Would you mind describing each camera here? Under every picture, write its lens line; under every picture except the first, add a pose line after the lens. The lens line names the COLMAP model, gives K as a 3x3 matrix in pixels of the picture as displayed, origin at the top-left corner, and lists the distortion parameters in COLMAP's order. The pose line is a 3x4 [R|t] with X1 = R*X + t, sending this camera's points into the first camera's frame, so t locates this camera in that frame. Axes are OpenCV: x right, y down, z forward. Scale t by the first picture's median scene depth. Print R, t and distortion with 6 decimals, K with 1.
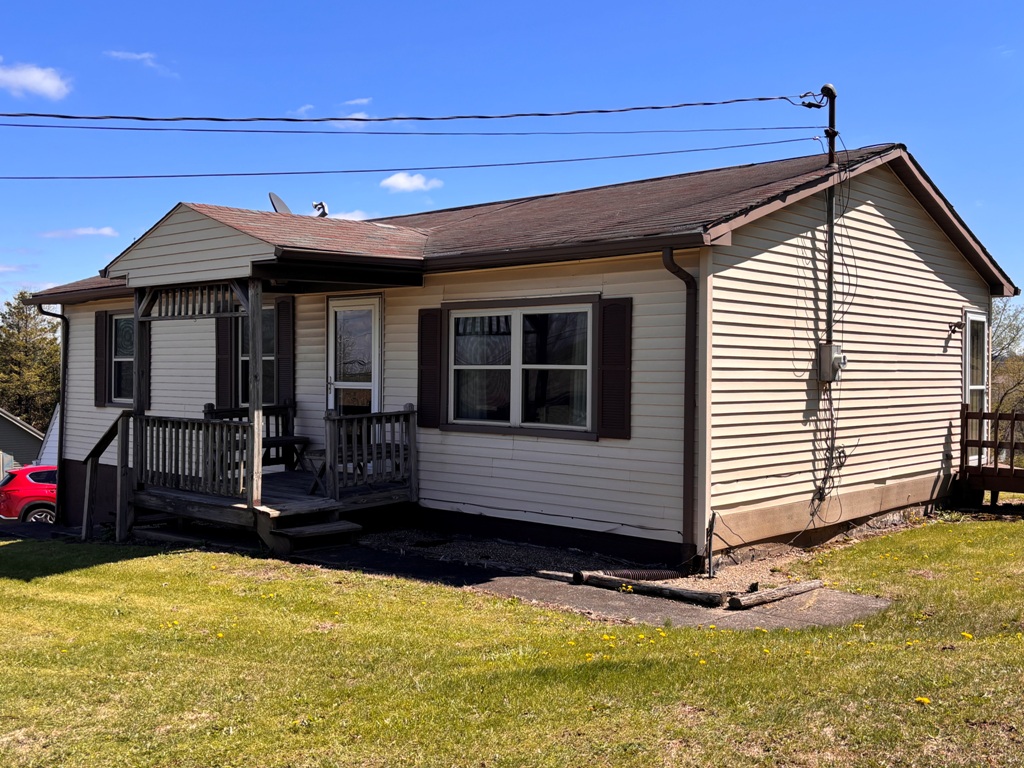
lens RADIAL K [[1027.4, 0, 504.7], [0, 1027.4, 388.5], [0, 0, 1]] dist [0.129198, -0.333920]
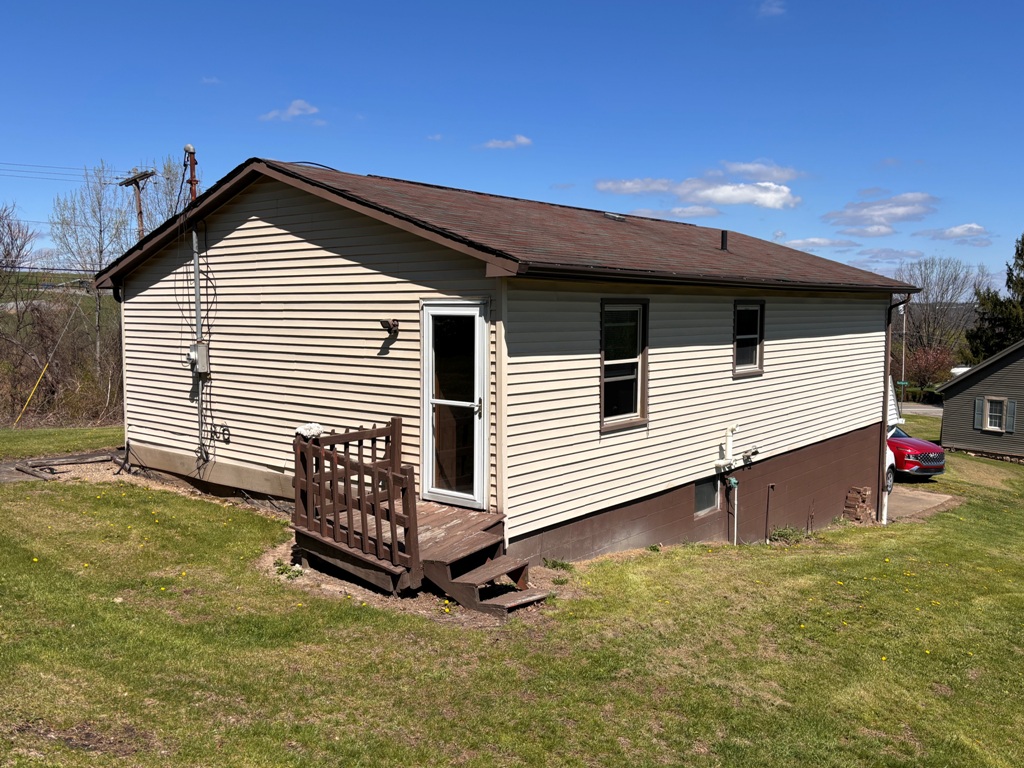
lens RADIAL K [[877.6, 0, 512.0], [0, 877.6, 384.0], [0, 0, 1]] dist [0.007923, -0.002321]
pose [[0.056898, 0.081953, -0.995011, 1.472440], [-0.018954, 0.996534, 0.080994, -0.091336], [0.998200, 0.014251, 0.058254, 1.356397]]
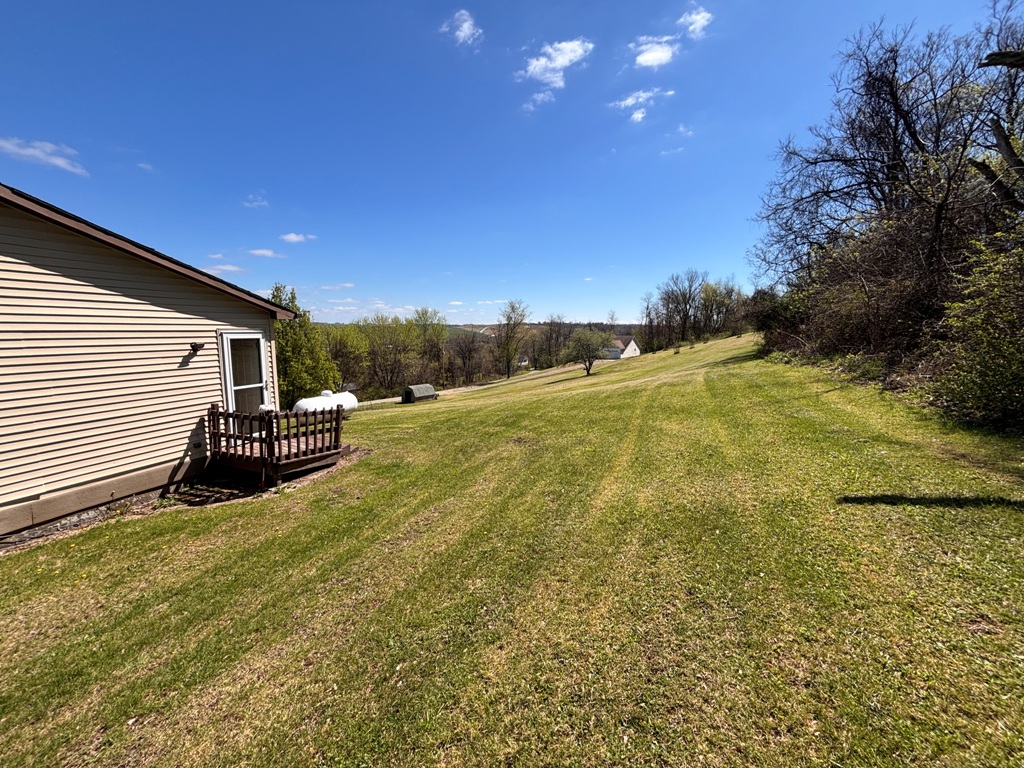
lens RADIAL K [[415.2, 0, 509.2], [0, 415.2, 386.2], [0, 0, 1]] dist [0.001890, -0.000527]
pose [[0.928904, -0.044809, 0.367599, 0.774229], [-0.000902, 0.992376, 0.123246, -0.095456], [-0.370319, -0.114816, 0.921782, 0.477877]]
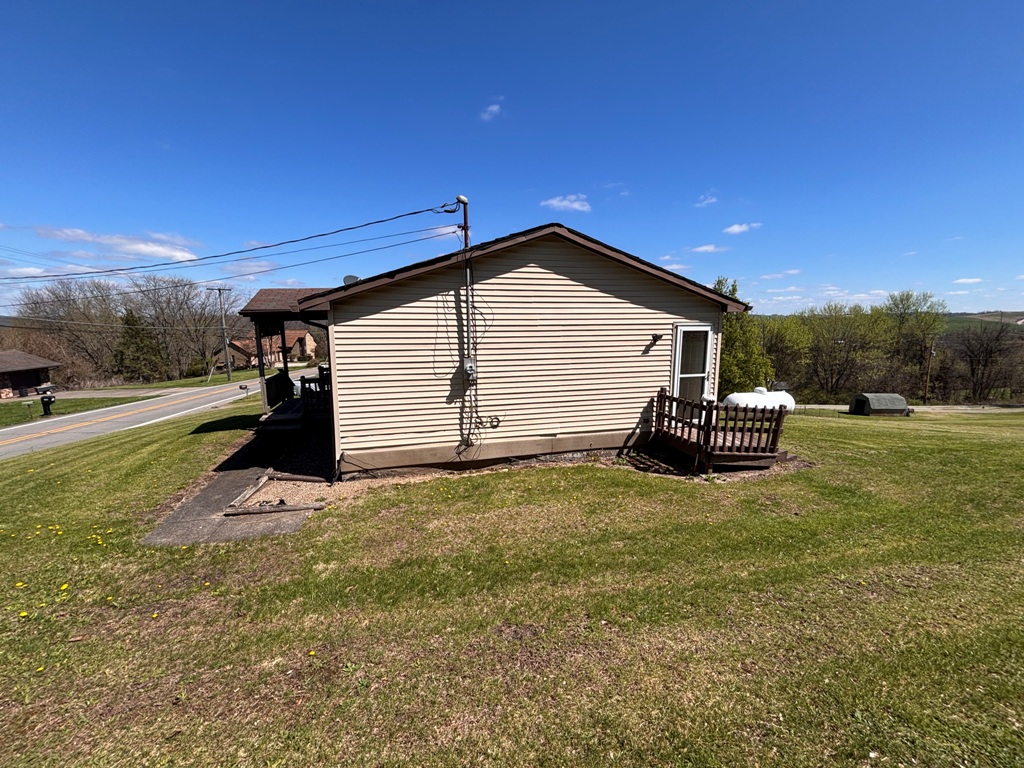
lens RADIAL K [[411.7, 0, 505.3], [0, 411.7, 384.7], [0, 0, 1]] dist [0.001339, -0.000210]
pose [[0.838085, 0.079313, -0.539743, 0.742229], [-0.003110, 0.990054, 0.140656, -0.095639], [0.545530, -0.116203, 0.829996, 0.478382]]
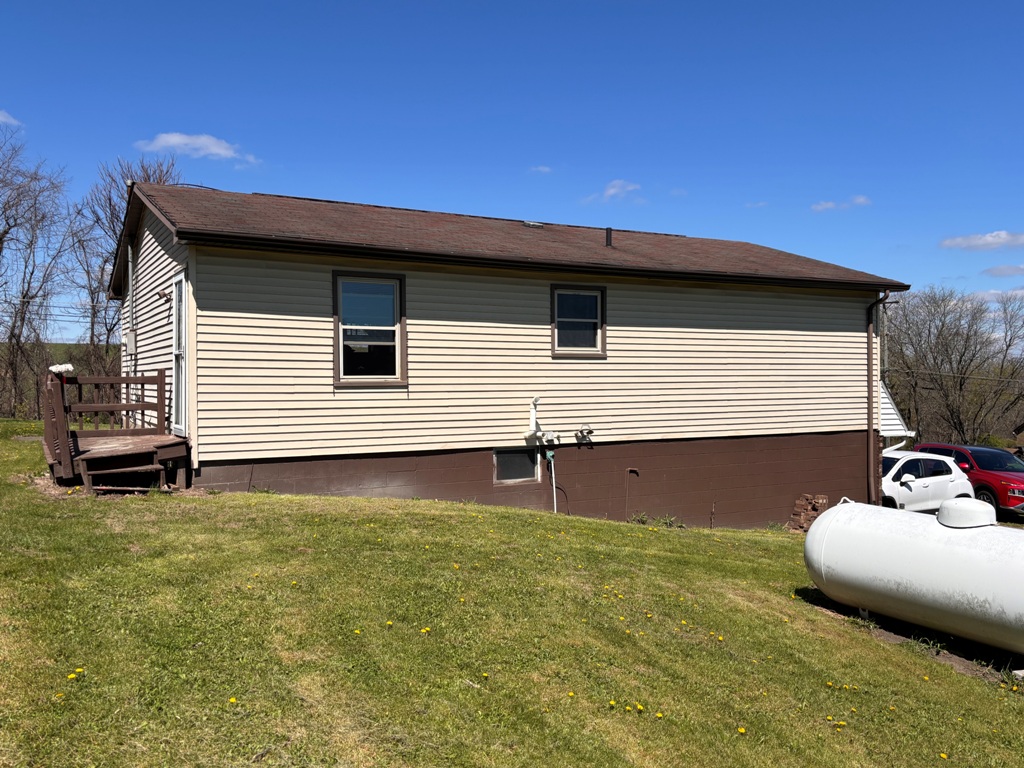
lens RADIAL K [[872.7, 0, 512.0], [0, 872.7, 384.0], [0, 0, 1]] dist [0.055162, -0.002328]
pose [[-0.300671, 0.002019, -0.953726, 1.517432], [-0.013117, 0.999894, 0.006252, 0.024891], [0.953638, 0.014390, -0.300612, 2.059398]]
